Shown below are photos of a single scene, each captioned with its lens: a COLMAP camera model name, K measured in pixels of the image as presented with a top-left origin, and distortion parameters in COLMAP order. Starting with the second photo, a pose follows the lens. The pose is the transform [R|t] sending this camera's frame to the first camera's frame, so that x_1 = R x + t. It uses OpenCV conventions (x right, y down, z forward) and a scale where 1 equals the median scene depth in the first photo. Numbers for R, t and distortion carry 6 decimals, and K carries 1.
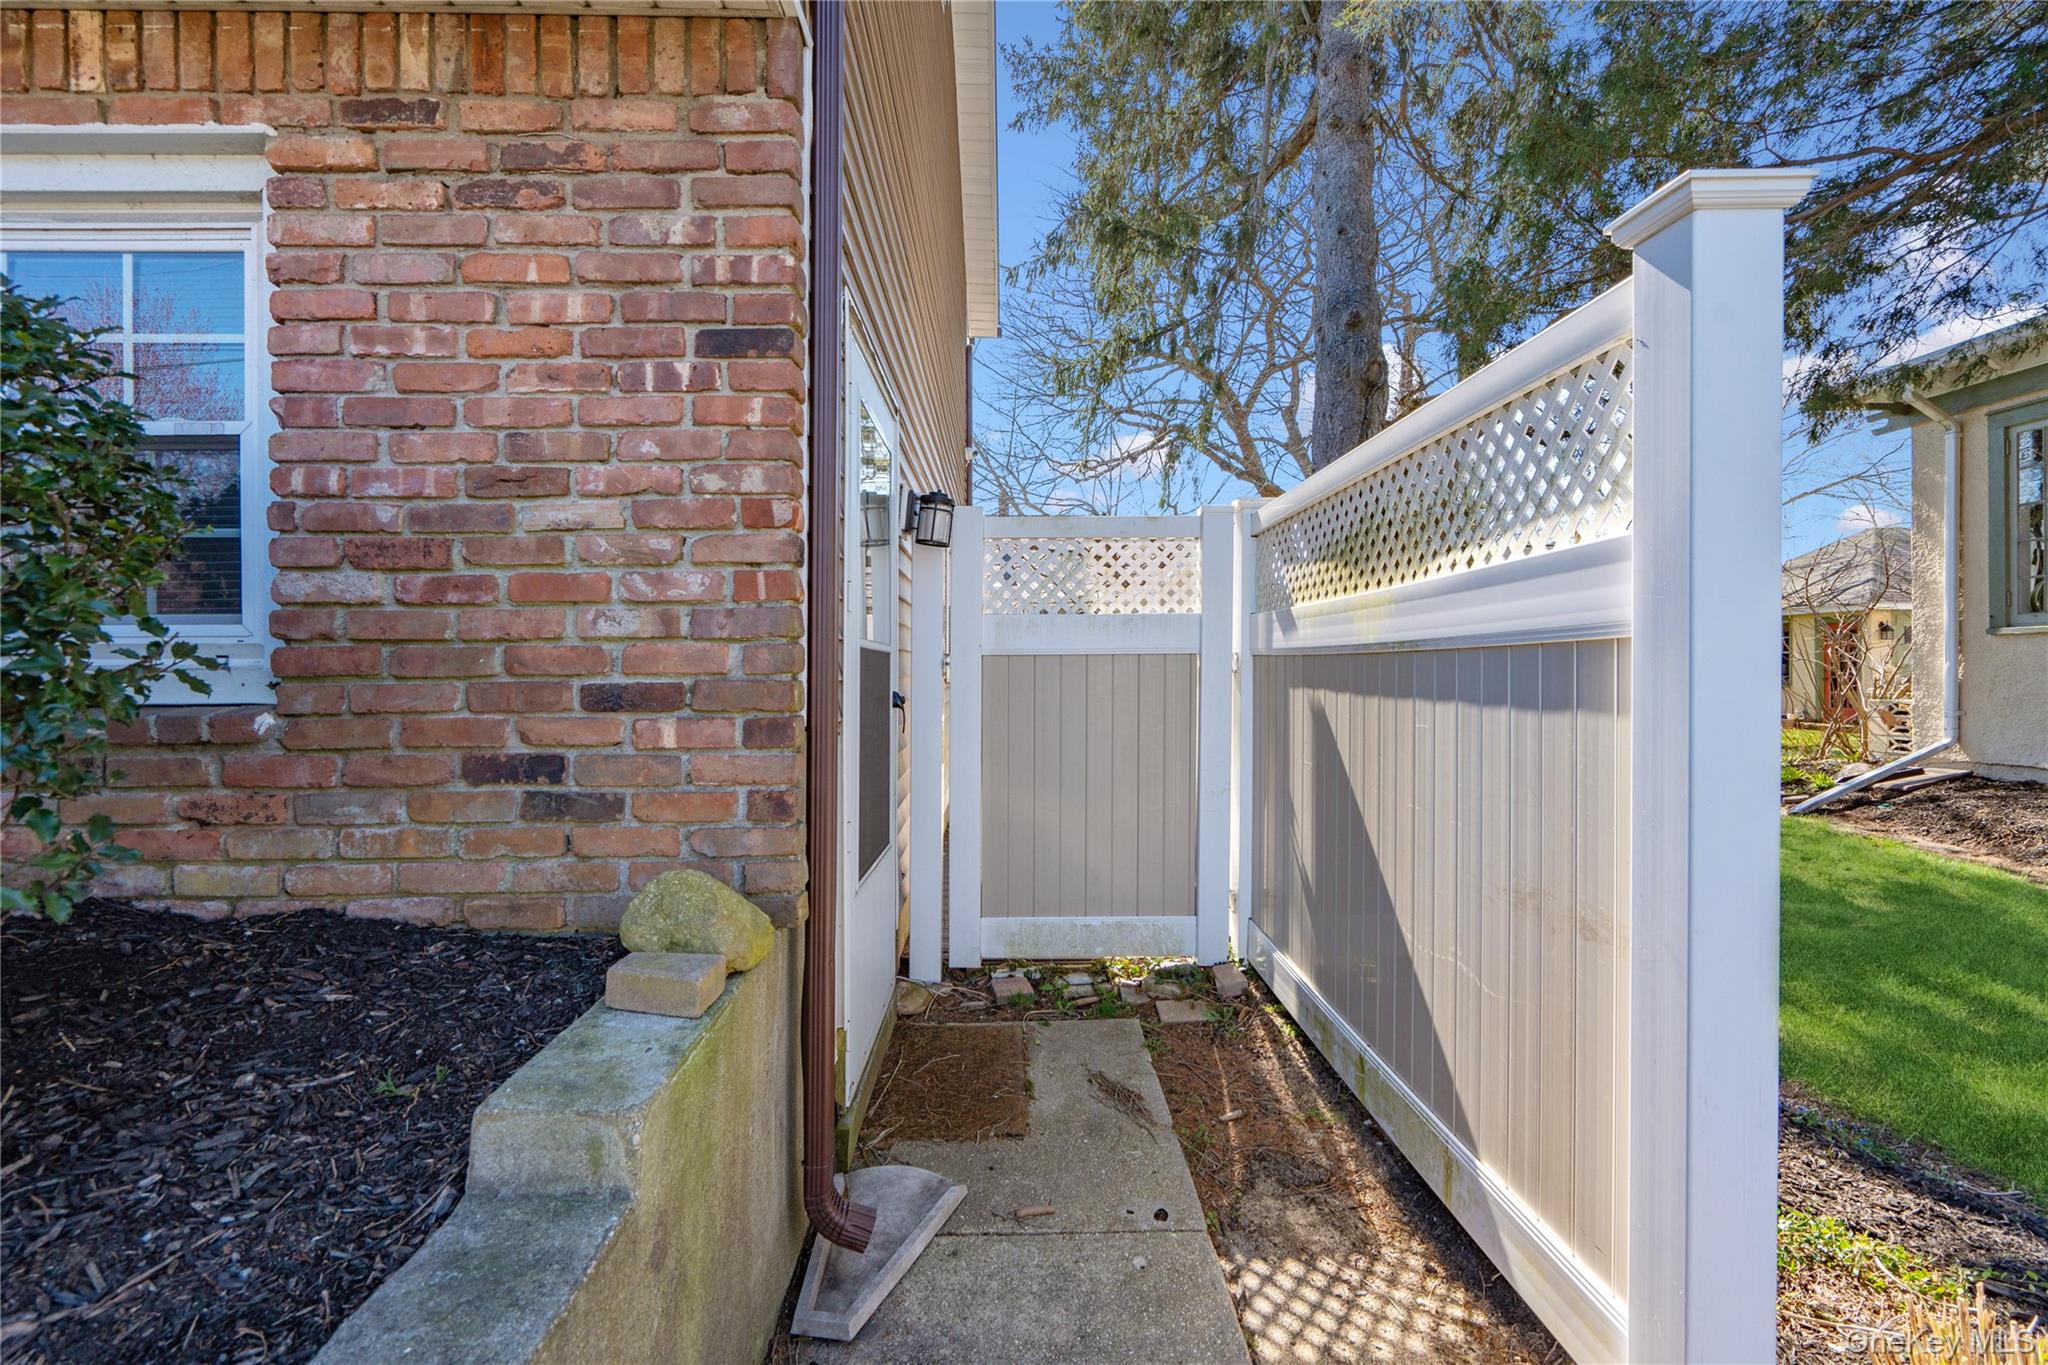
lens RADIAL K [[921.1, 0, 1028.7], [0, 921.1, 669.0], [0, 0, 1]] dist [-0.000269, 0.000740]
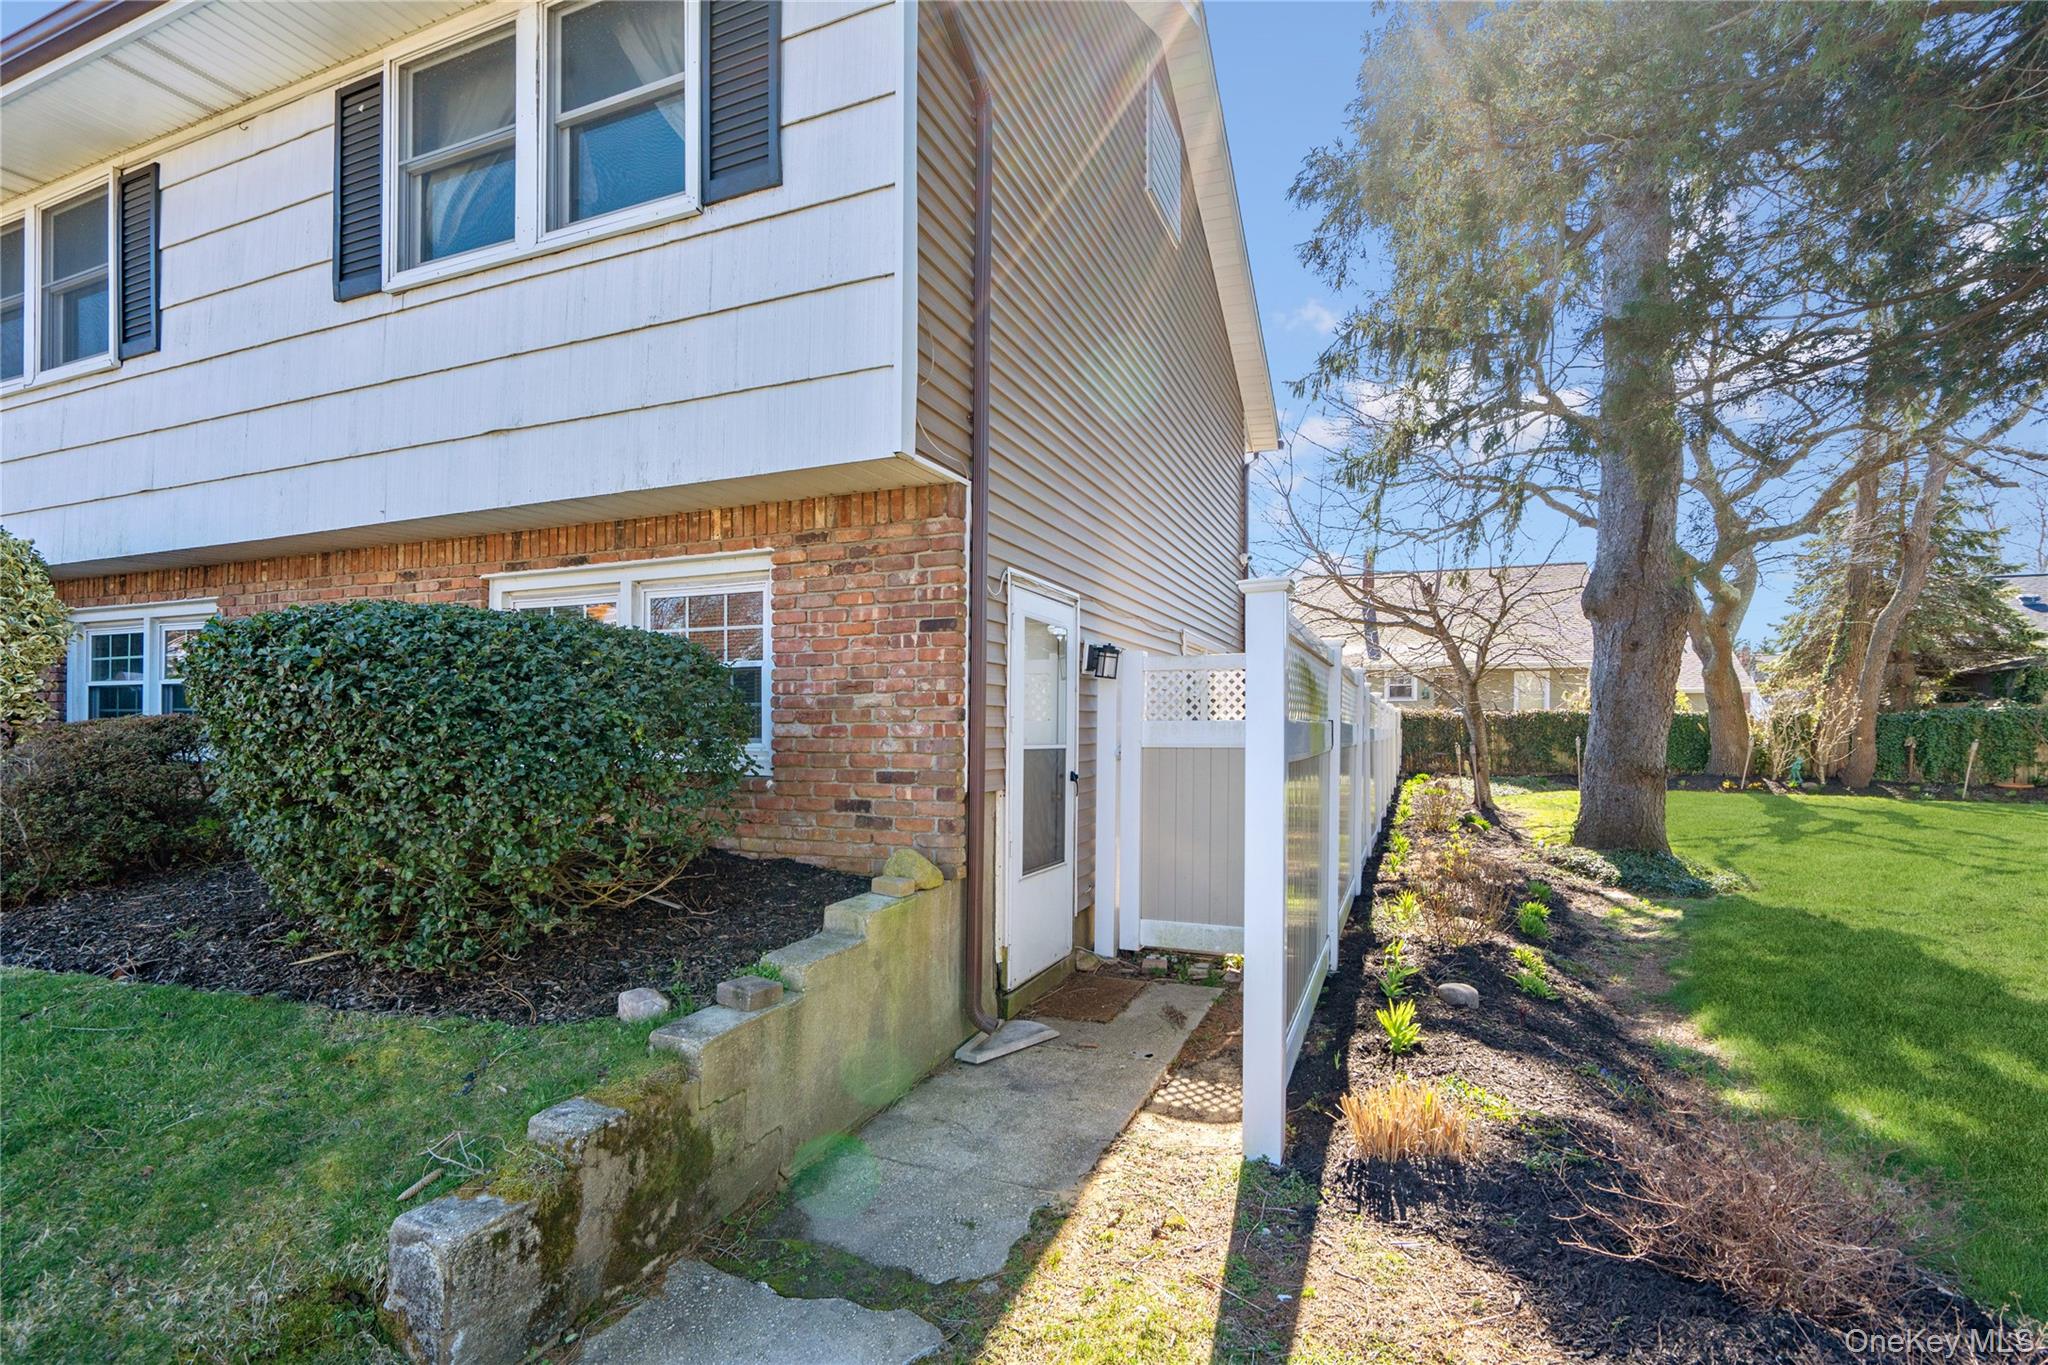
lens RADIAL K [[948.9, 0, 1021.3], [0, 948.9, 731.9], [0, 0, 1]] dist [-0.008472, 0.000373]
pose [[0.914985, 0.007465, -0.403418, 0.844891], [-0.005611, 0.999968, 0.005778, -0.101774], [0.403448, -0.003023, 0.914998, -1.093869]]
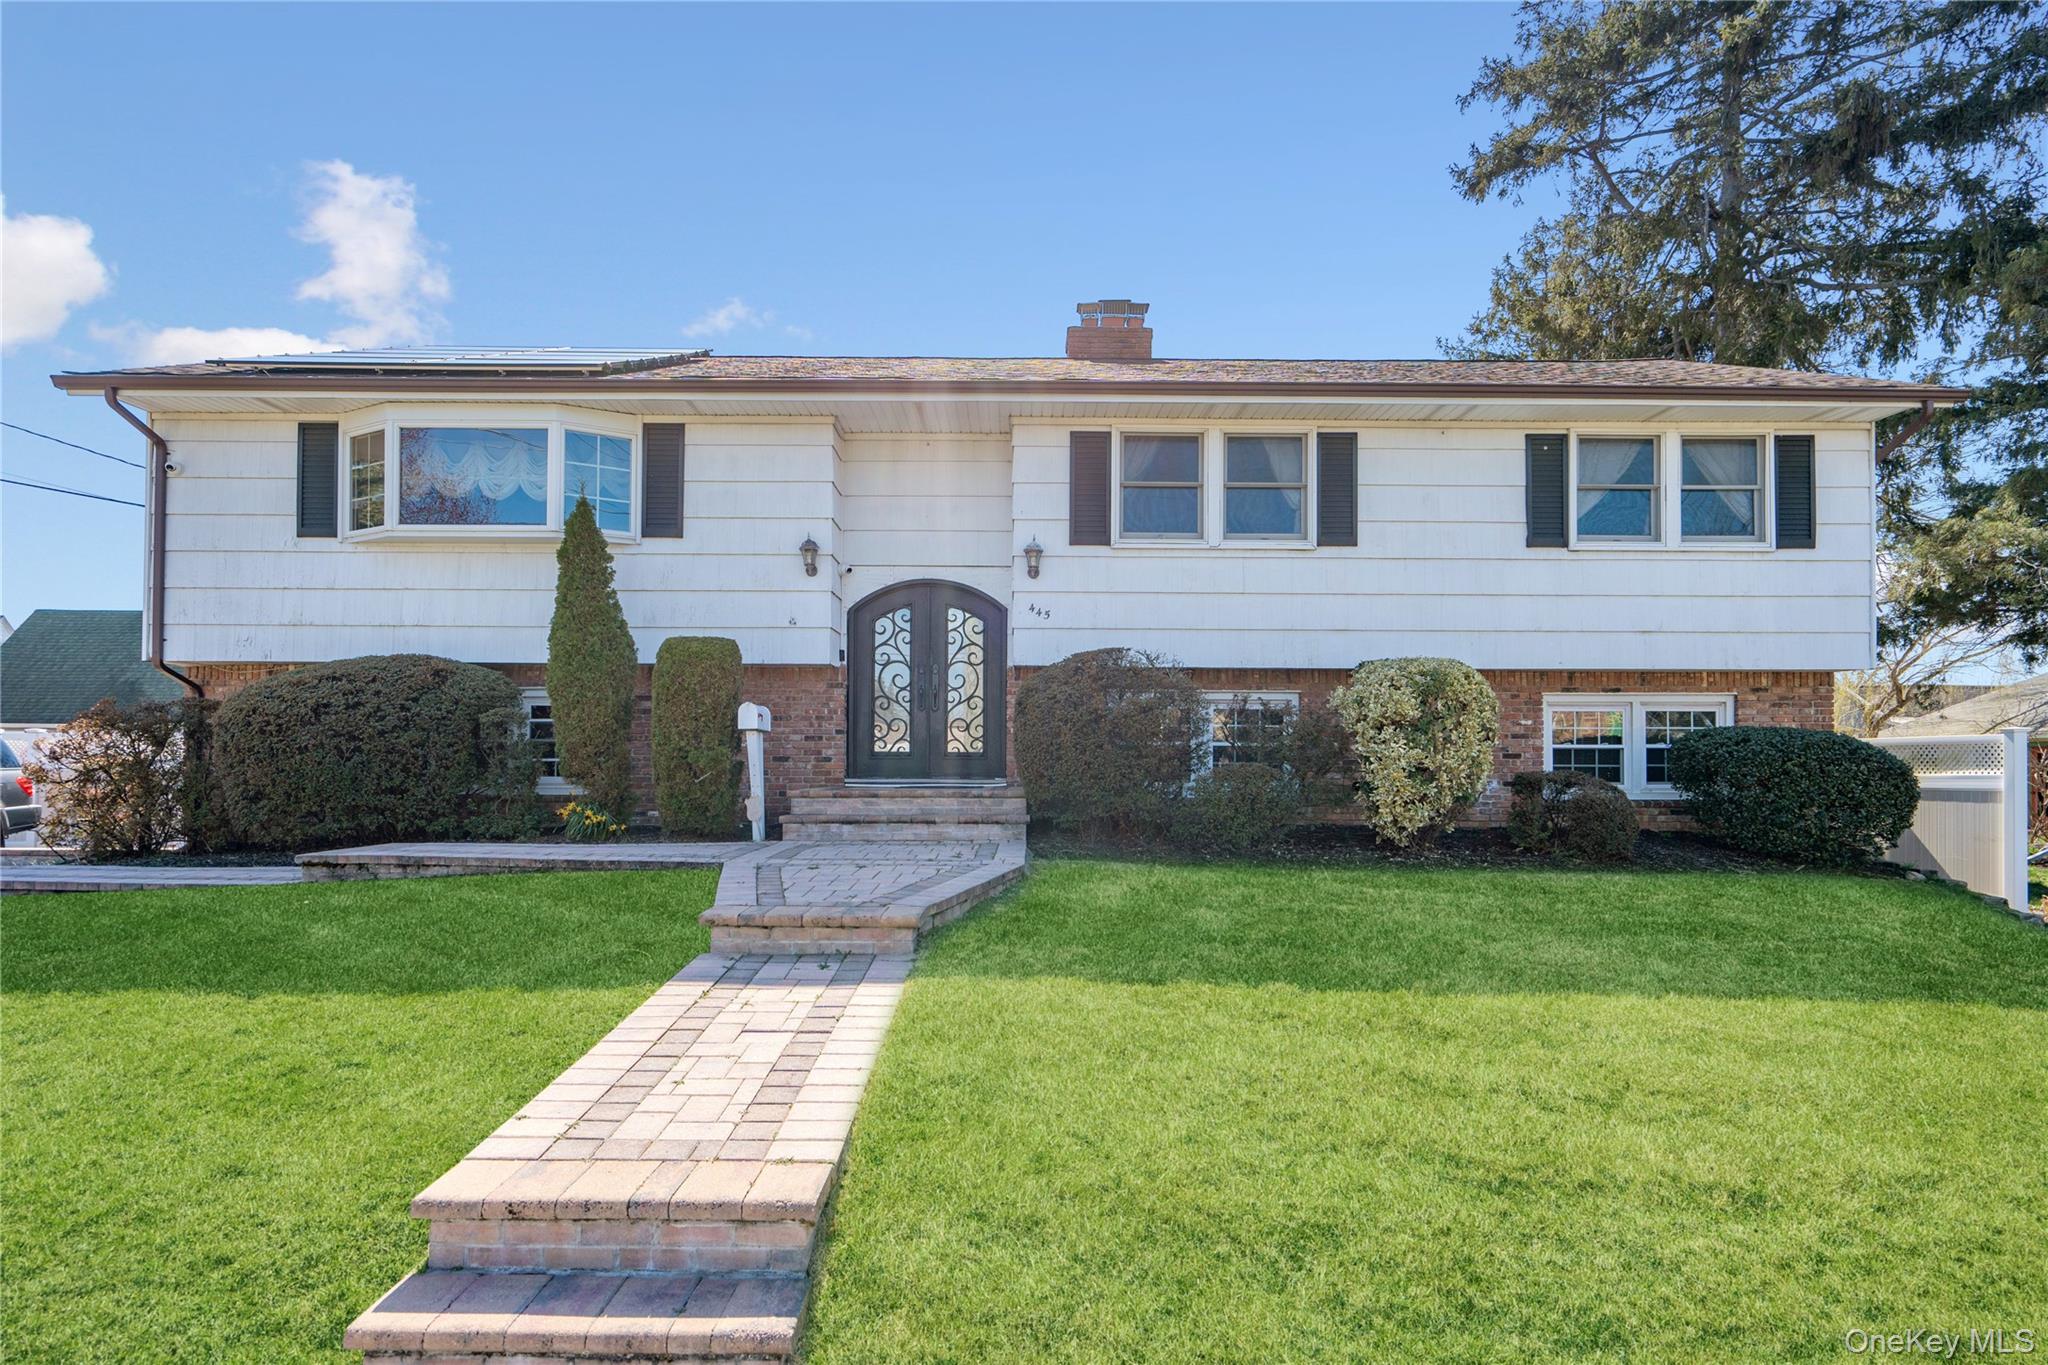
lens RADIAL K [[1091.4, 0, 1019.1], [0, 1091.4, 760.0], [0, 0, 1]] dist [-0.000071, -0.007694]
pose [[0.999313, 0.008893, -0.035974, -4.732572], [-0.009160, 0.999932, -0.007251, -0.111280], [0.035907, 0.007576, 0.999326, -5.445141]]
